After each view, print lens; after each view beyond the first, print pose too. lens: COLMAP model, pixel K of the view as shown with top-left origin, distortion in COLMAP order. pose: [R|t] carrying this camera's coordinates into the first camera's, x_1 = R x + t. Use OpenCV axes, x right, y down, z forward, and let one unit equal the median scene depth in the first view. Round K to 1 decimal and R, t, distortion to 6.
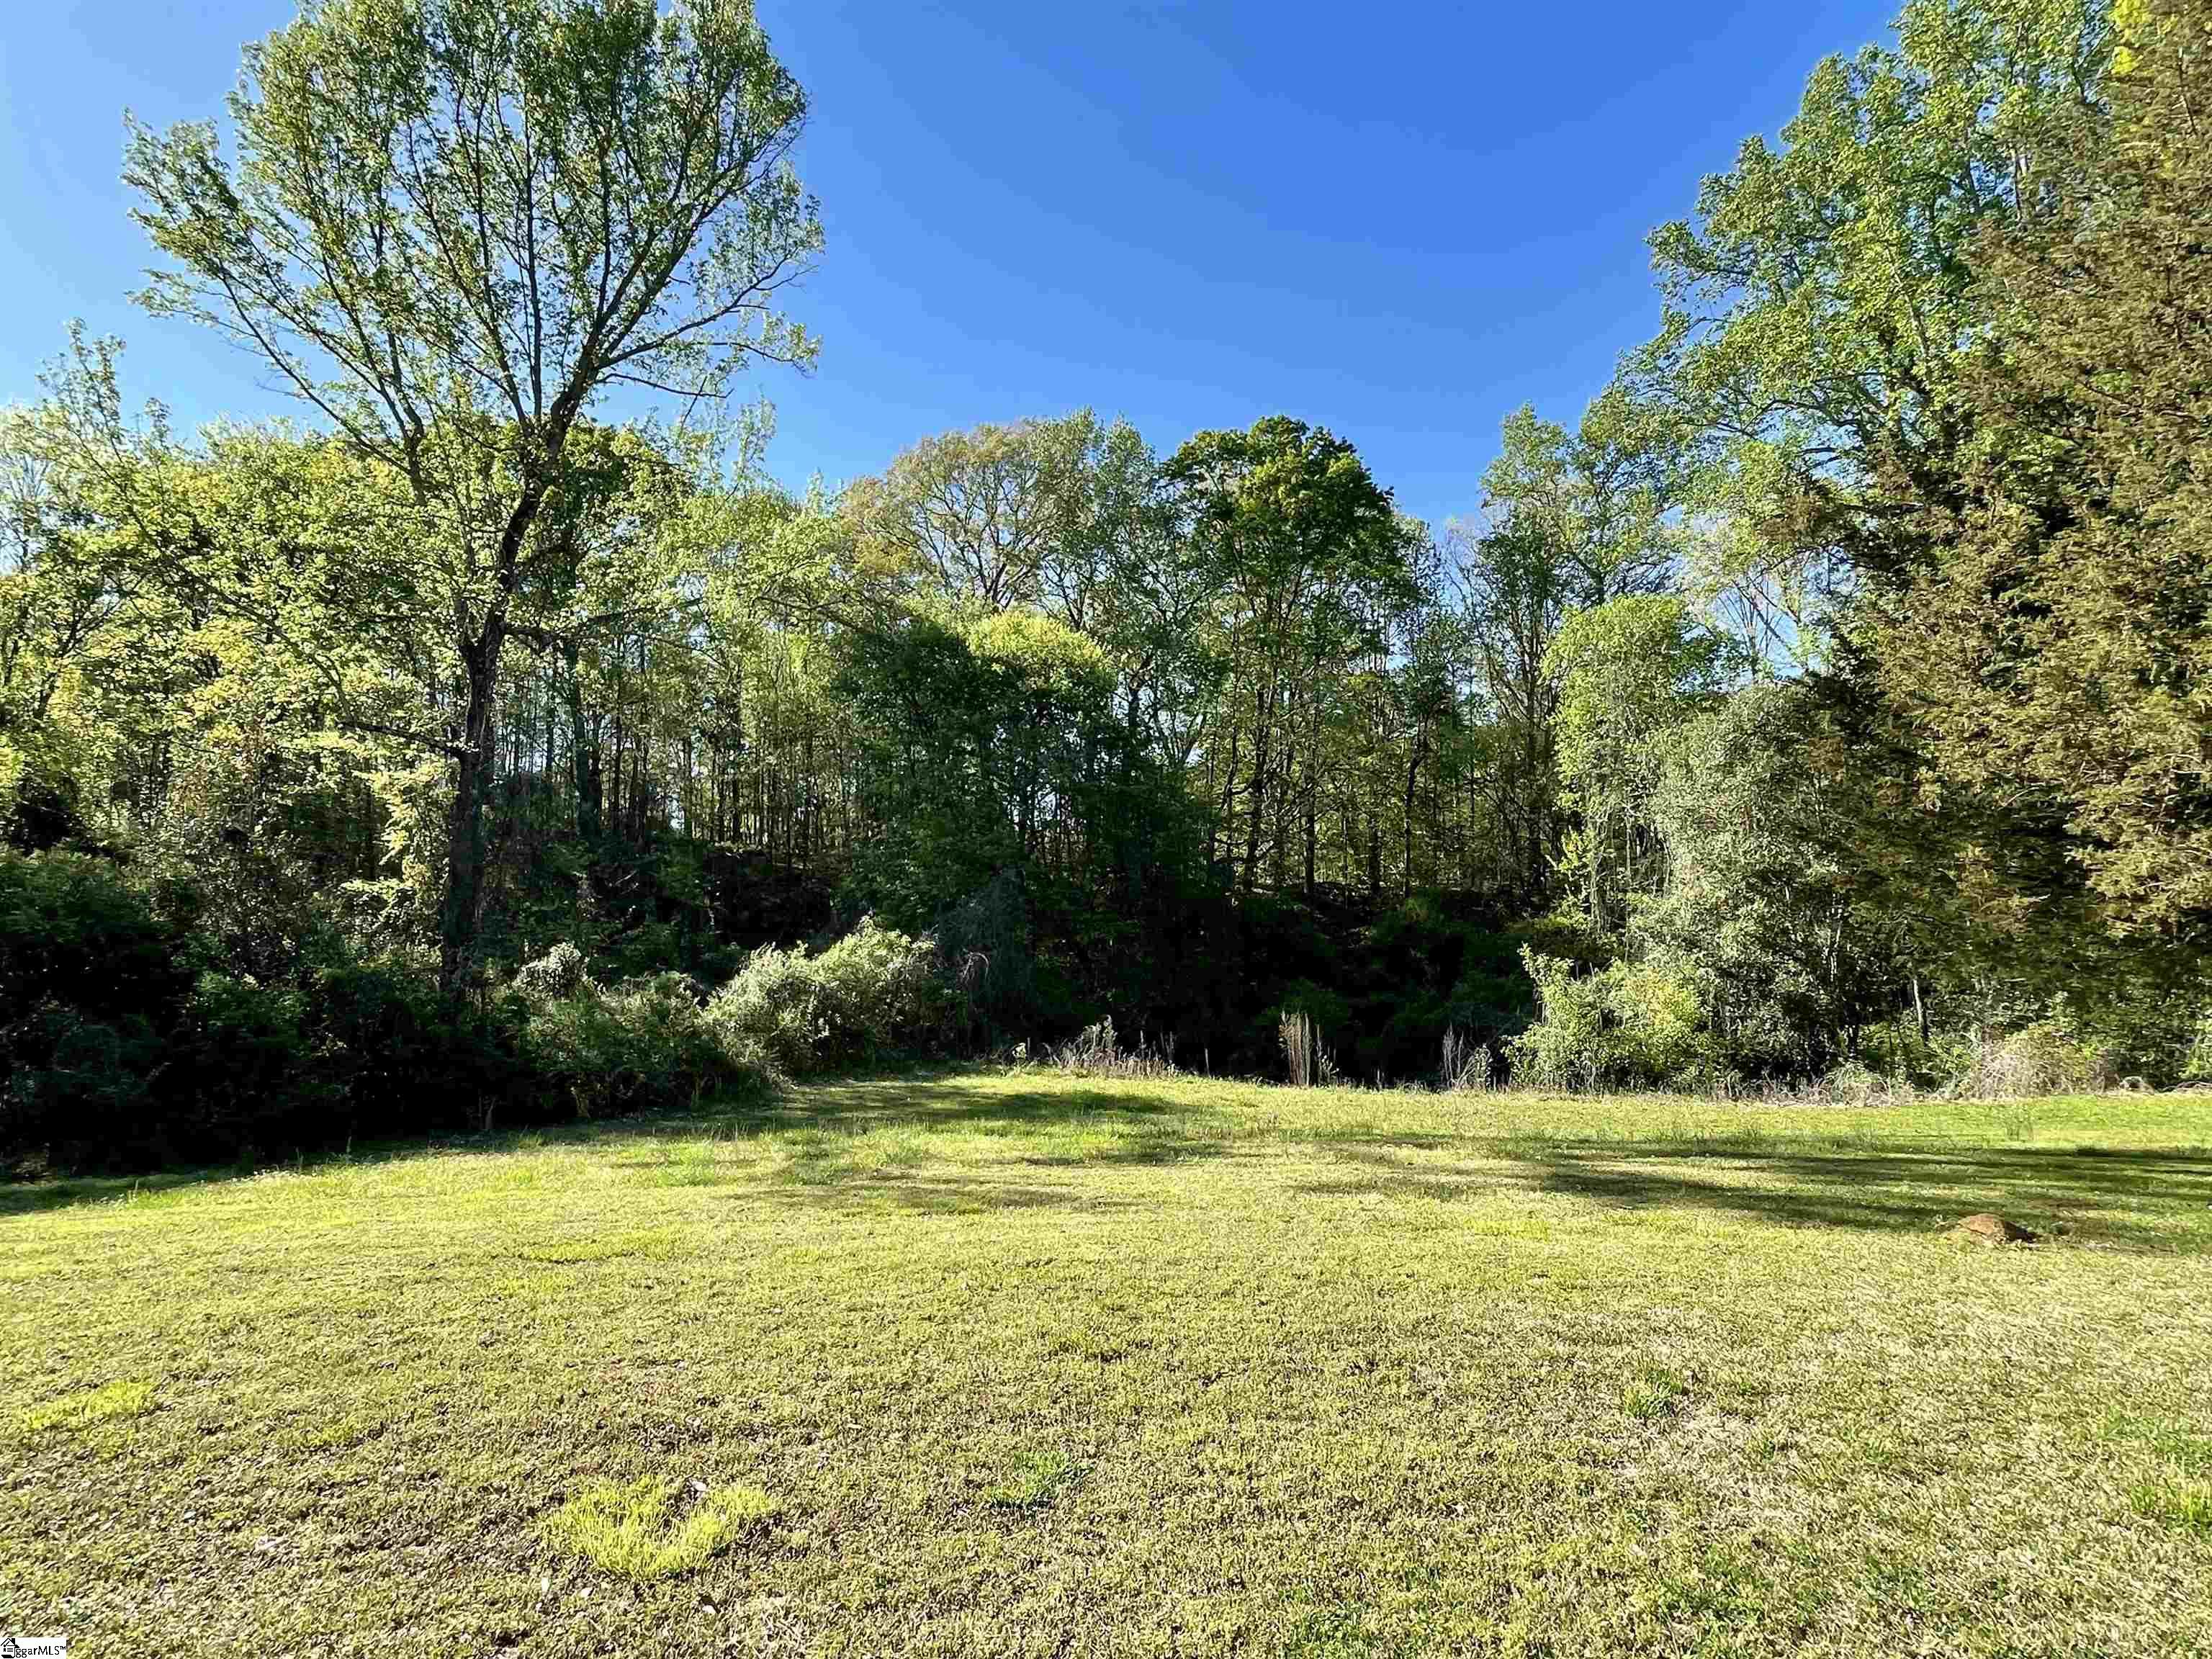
lens RADIAL K [[1195.2, 0, 1108.3], [0, 1195.2, 827.6], [0, 0, 1]] dist [-0.001951, -0.000479]
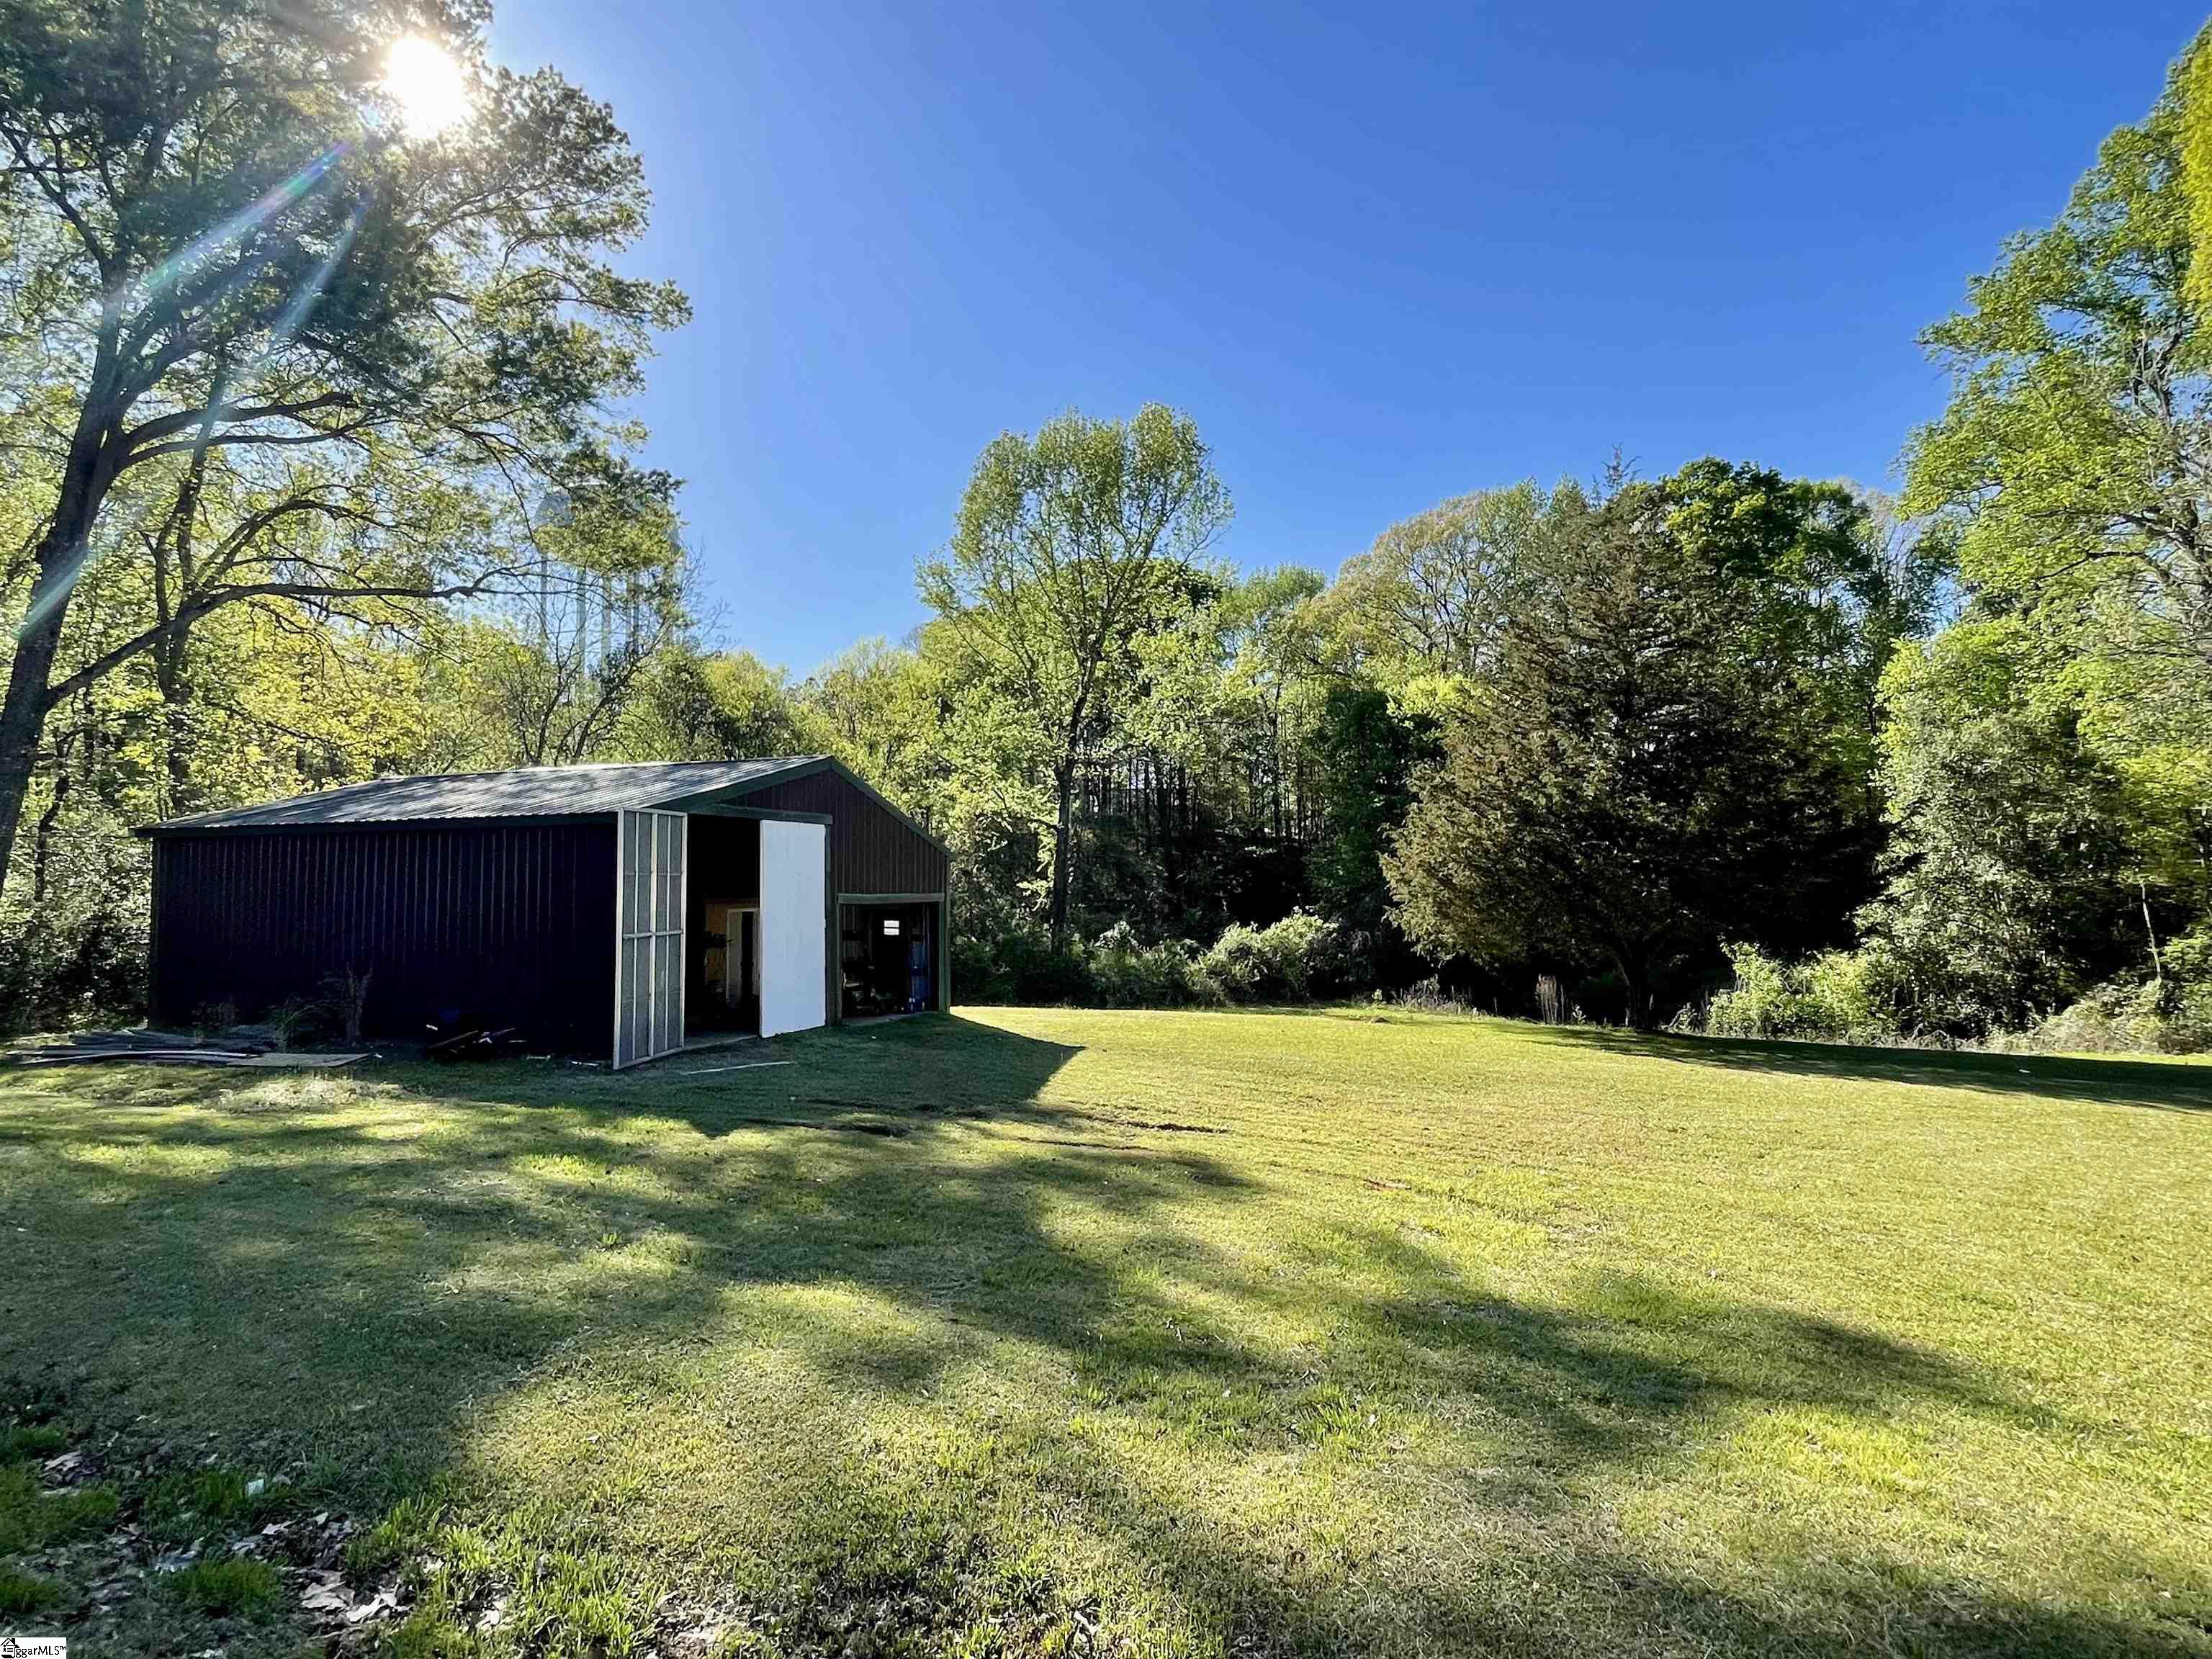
lens RADIAL K [[1195.2, 0, 1104.7], [0, 1195.2, 845.2], [0, 0, 1]] dist [-0.001951, -0.000479]
pose [[0.868547, -0.016520, -0.495332, 0.394290], [0.036620, 0.998851, 0.030898, -0.070352], [0.494253, -0.044976, 0.868154, -0.528907]]
